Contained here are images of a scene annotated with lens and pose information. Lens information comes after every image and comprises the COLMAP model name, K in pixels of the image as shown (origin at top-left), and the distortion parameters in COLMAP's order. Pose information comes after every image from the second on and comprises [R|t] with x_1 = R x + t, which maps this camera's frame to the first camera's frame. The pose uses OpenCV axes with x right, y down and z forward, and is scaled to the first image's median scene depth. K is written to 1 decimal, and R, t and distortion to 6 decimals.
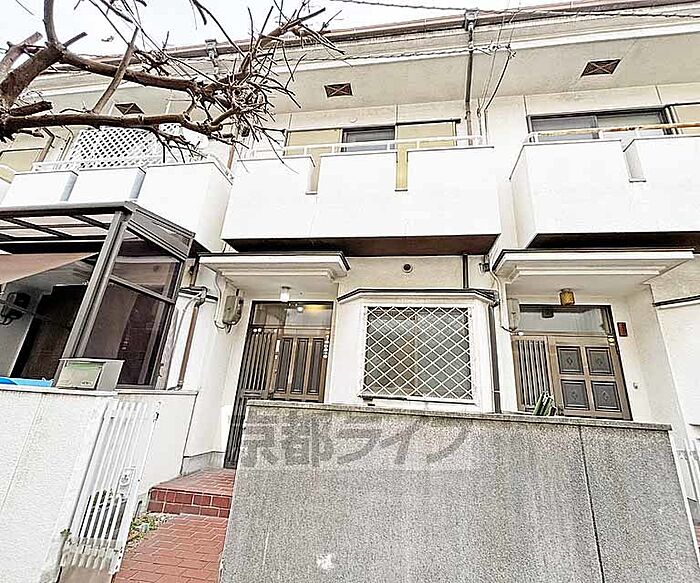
lens RADIAL K [[310.4, 0, 377.3], [0, 310.4, 293.7], [0, 0, 1]] dist [-0.004617, 0.000029]
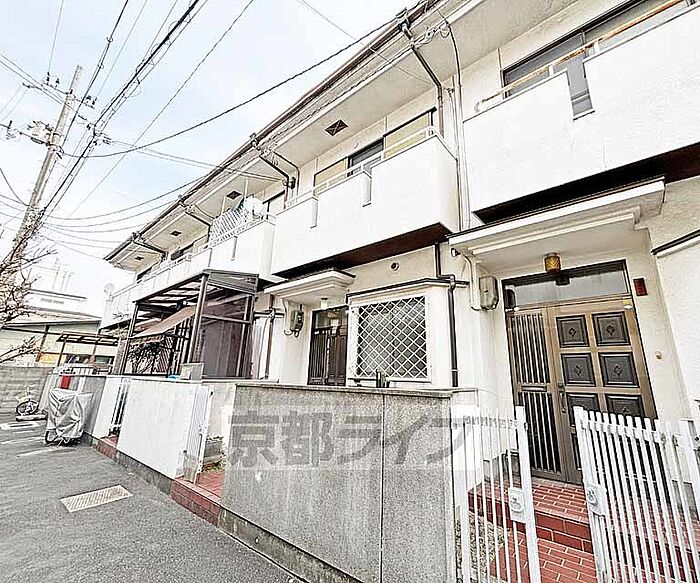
lens RADIAL K [[317.0, 0, 378.5], [0, 317.0, 291.3], [0, 0, 1]] dist [0.001571, -0.000244]
pose [[0.857735, -0.167655, -0.485986, 0.608717], [0.183047, 0.982973, -0.016039, 0.014959], [0.480401, -0.075201, 0.873819, -0.048513]]
